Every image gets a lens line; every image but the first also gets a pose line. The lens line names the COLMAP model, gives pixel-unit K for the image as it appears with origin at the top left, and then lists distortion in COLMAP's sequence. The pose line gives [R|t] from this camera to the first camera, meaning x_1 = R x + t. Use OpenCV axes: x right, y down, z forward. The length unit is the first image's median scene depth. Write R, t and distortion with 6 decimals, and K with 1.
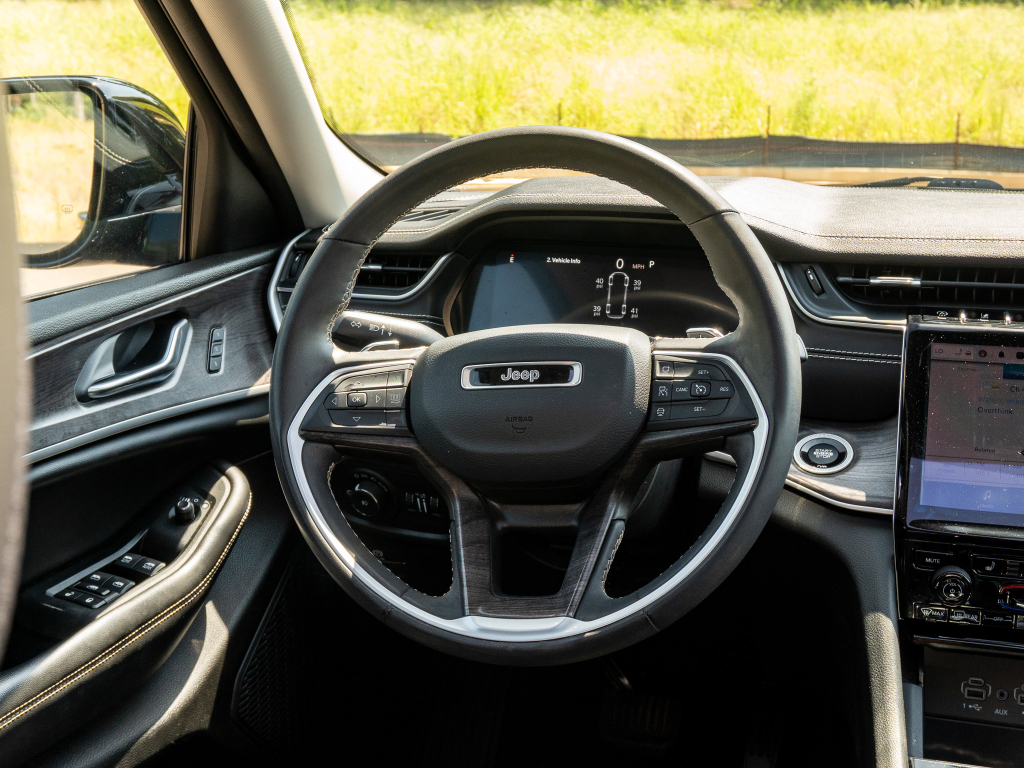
lens RADIAL K [[1361.0, 0, 512.0], [0, 1361.0, 384.0], [0, 0, 1]] dist [-0.009287, -0.037648]
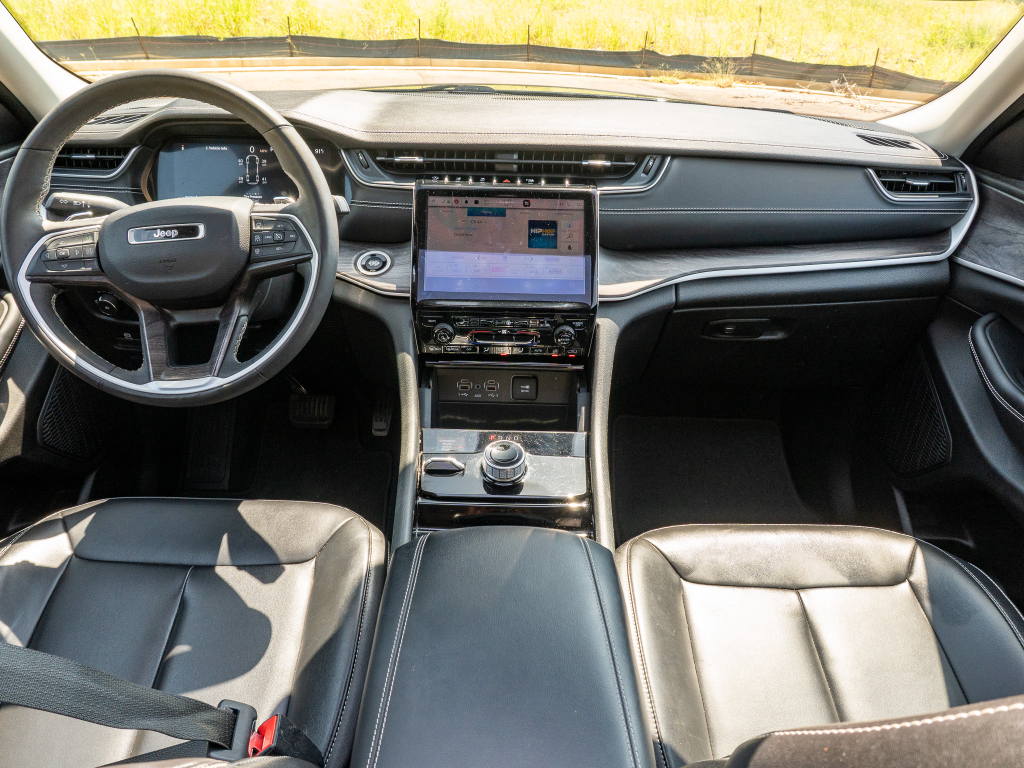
lens RADIAL K [[765.1, 0, 518.5], [0, 765.1, 383.6], [0, 0, 1]] dist [-0.024735, 0.000835]
pose [[0.957679, -0.108592, 0.266570, 0.138081], [0.039883, 0.967233, 0.250737, -0.040990], [-0.285063, -0.229494, 0.930630, -0.003663]]
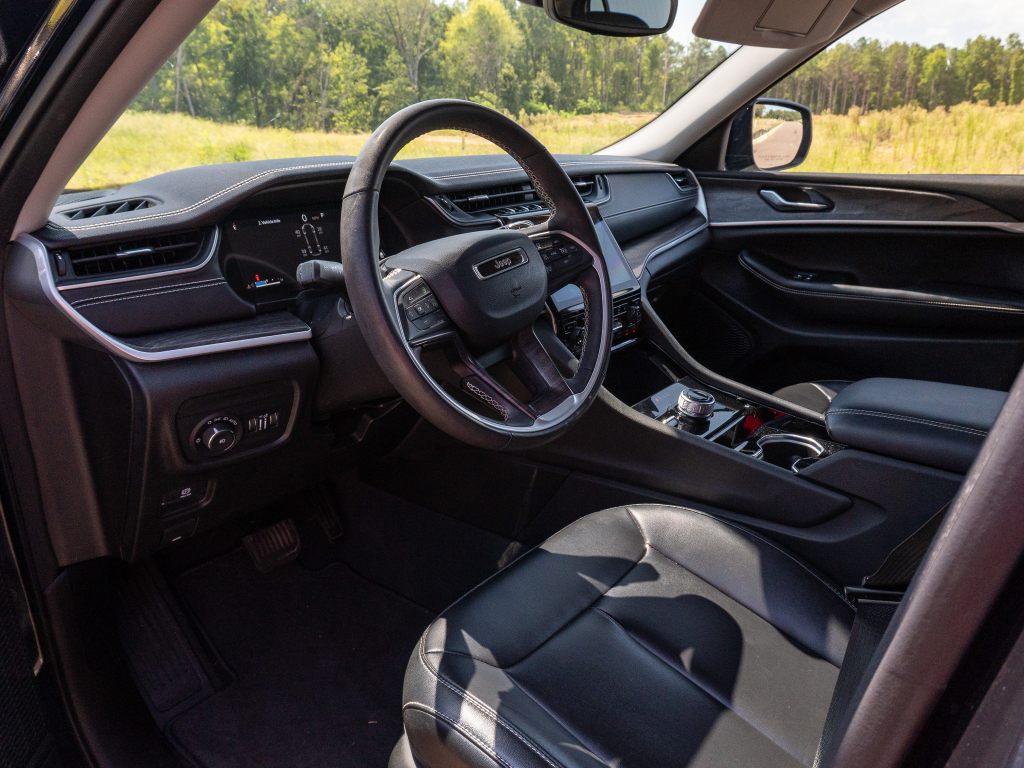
lens RADIAL K [[765.1, 0, 518.5], [0, 765.1, 383.6], [0, 0, 1]] dist [-0.024735, 0.000835]
pose [[0.380707, -0.304014, 0.873291, -0.727497], [0.236864, 0.944962, 0.225704, -0.063846], [-0.893844, 0.120925, 0.431764, 0.586940]]
